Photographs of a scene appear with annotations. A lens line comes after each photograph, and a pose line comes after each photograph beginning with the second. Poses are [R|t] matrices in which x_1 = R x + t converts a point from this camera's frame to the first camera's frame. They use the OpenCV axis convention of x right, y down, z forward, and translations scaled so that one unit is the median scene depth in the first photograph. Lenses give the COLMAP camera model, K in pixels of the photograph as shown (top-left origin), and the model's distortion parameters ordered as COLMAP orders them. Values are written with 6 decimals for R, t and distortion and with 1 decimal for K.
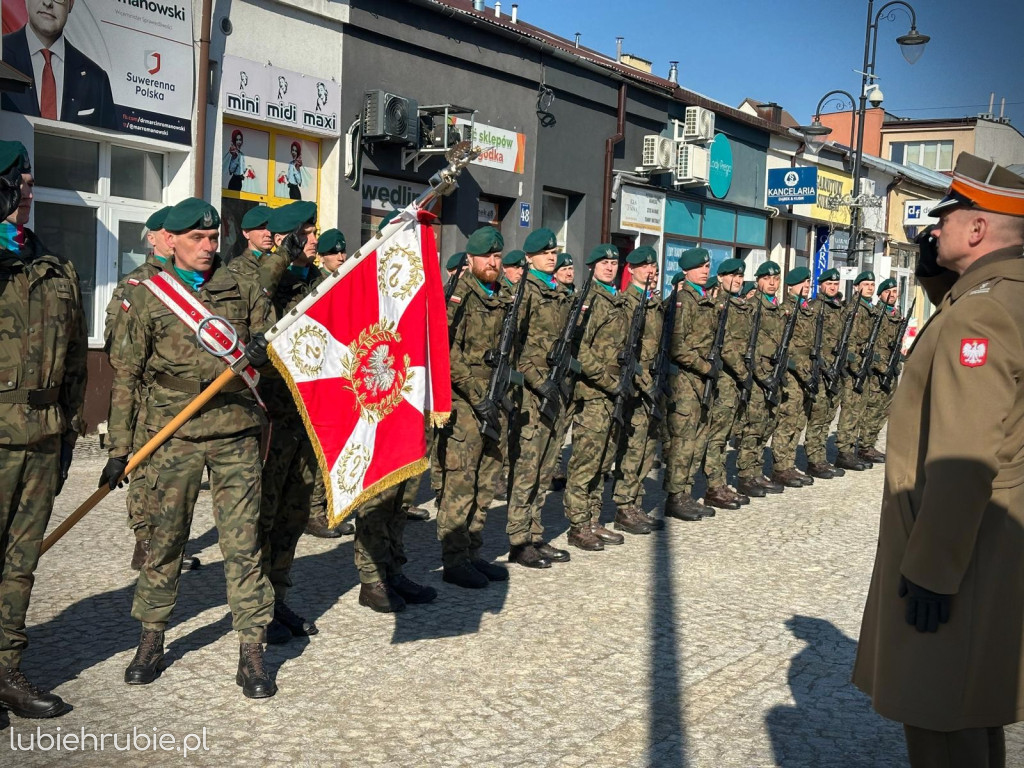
lens RADIAL K [[1441.1, 0, 508.6], [0, 1441.1, 424.4], [0, 0, 1]] dist [0.118166, 0.000000]
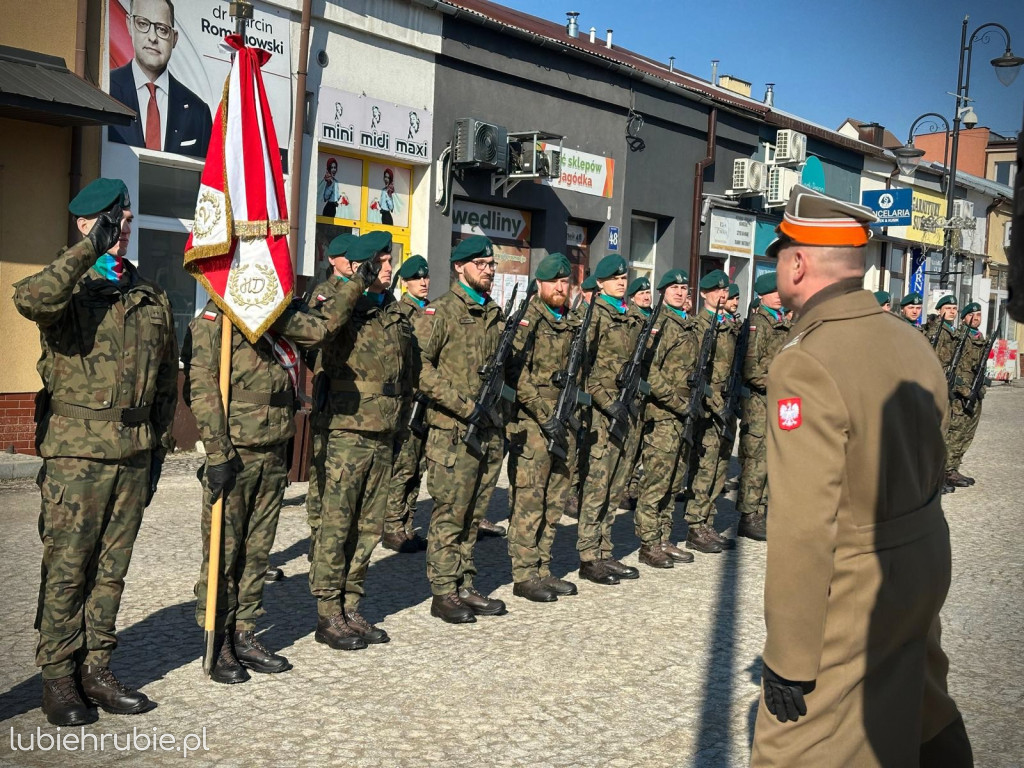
lens RADIAL K [[1441.1, 0, 515.1], [0, 1441.1, 426.1], [0, 0, 1]] dist [0.118166, 0.000000]
pose [[0.997962, 0.006602, -0.063469, 0.013755], [-0.007452, 0.999885, -0.013172, 0.000680], [0.063375, 0.013618, 0.997897, -0.023936]]
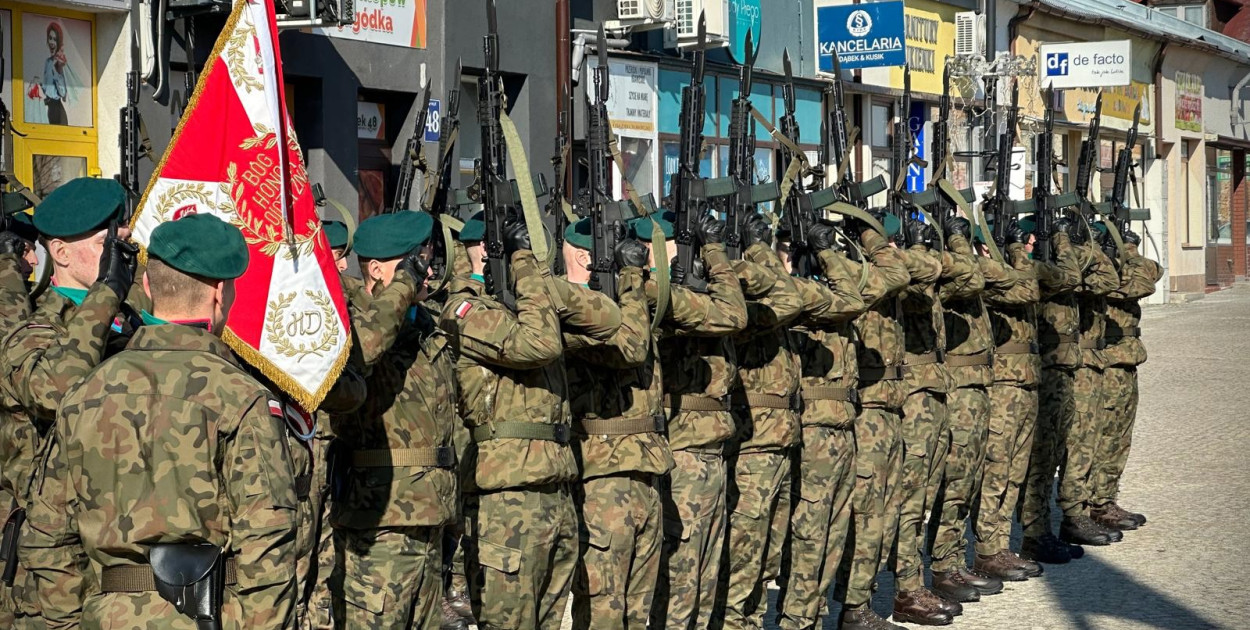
lens RADIAL K [[2852.2, 0, 670.6], [0, 2852.2, 268.8], [0, 0, 1]] dist [0.167732, 0.000000]
pose [[0.987110, -0.054005, 0.150659, -0.120004], [0.064418, 0.995796, -0.065114, -0.018187], [-0.146510, 0.073980, 0.986439, -0.176204]]
